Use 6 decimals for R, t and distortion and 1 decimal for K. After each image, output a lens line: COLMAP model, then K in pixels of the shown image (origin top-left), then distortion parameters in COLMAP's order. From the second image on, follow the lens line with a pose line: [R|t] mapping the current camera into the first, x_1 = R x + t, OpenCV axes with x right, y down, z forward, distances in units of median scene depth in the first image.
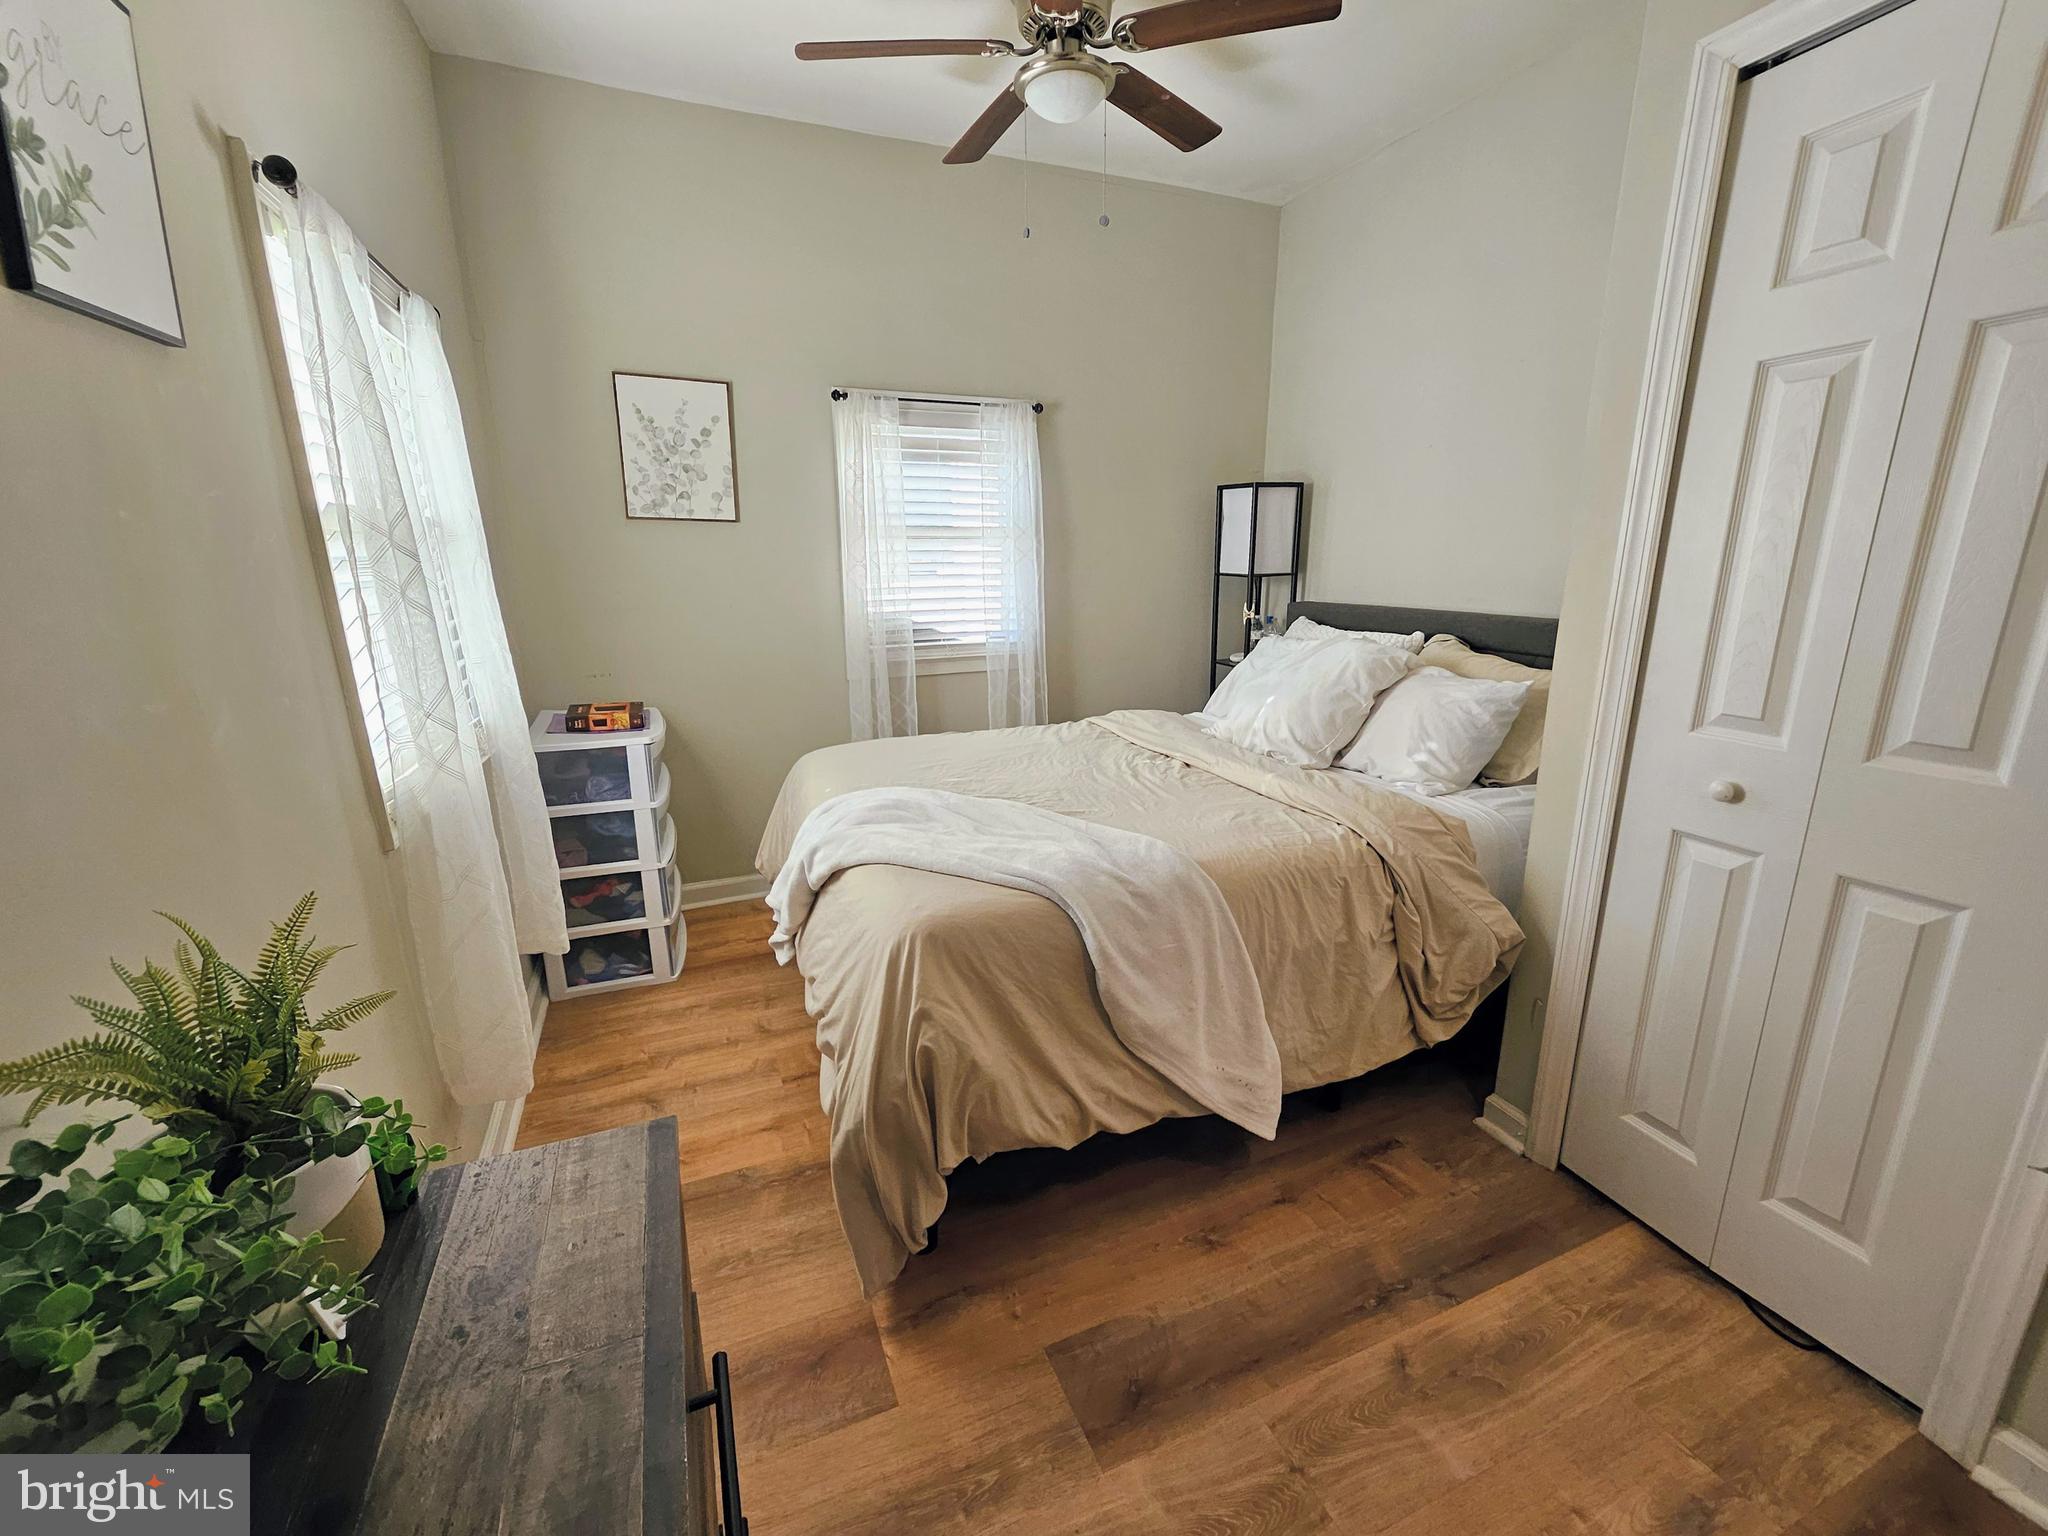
lens RADIAL K [[837.6, 0, 1024.4], [0, 837.6, 765.8], [0, 0, 1]] dist [0.002685, -0.000344]
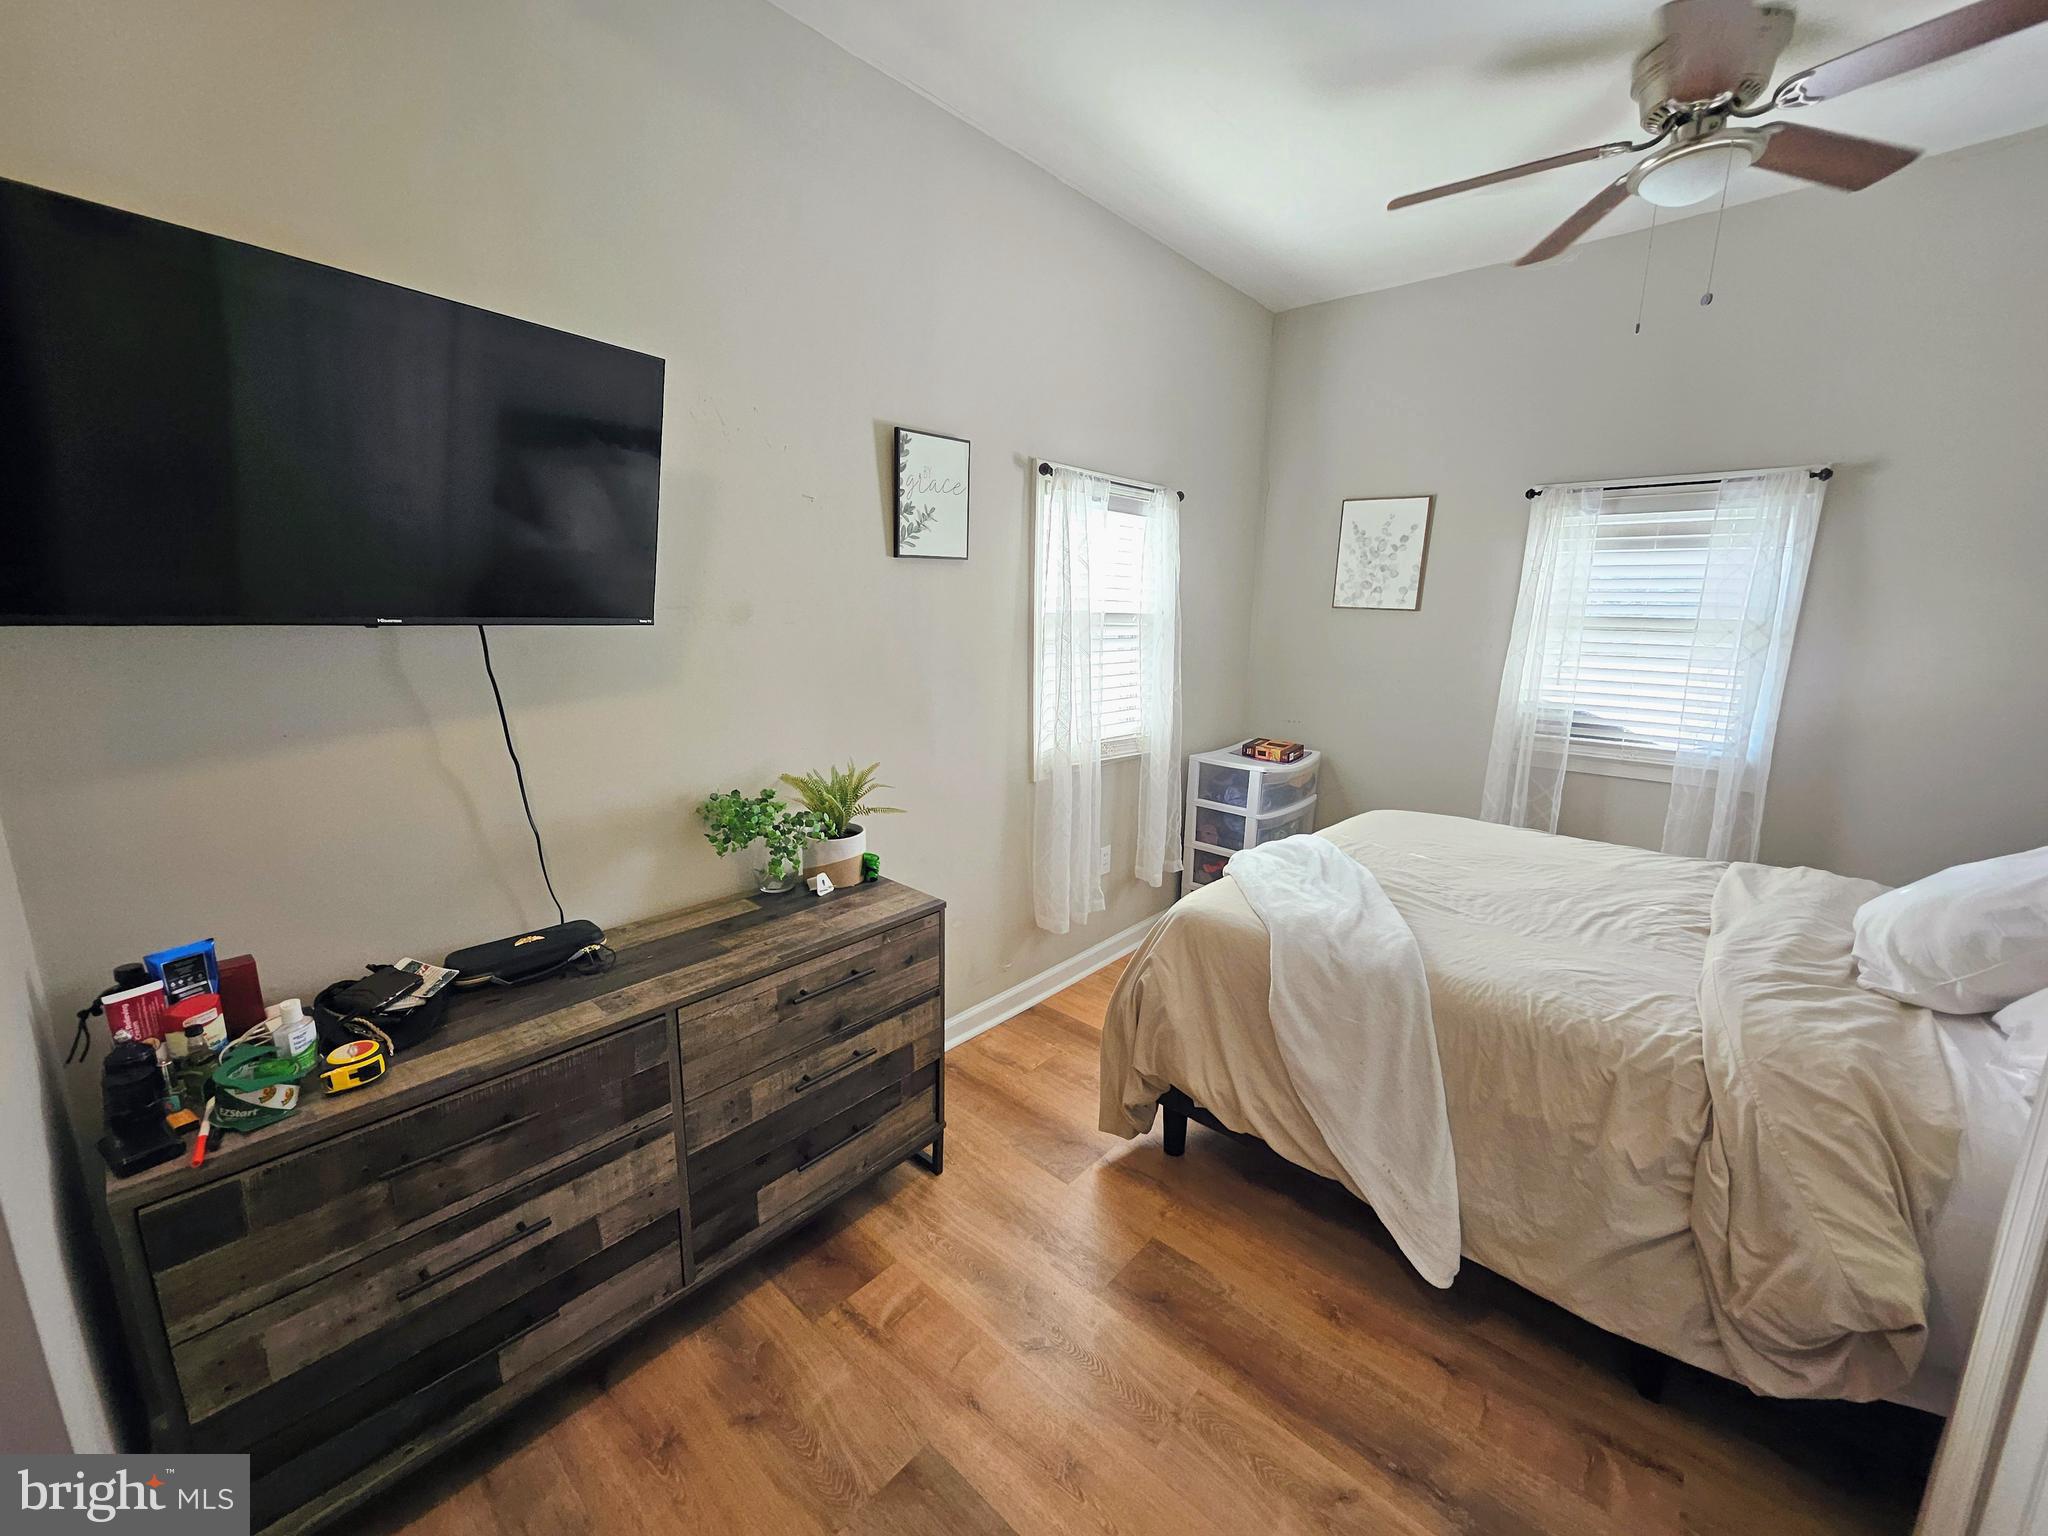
lens RADIAL K [[802.9, 0, 1024.0], [0, 802.9, 768.0], [0, 0, 1]] dist [-0.002122, -0.000433]
pose [[0.426876, 0.194425, -0.883162, 0.571009], [-0.241551, 0.965645, 0.095830, -0.067896], [0.871453, 0.172421, 0.459174, 0.057376]]
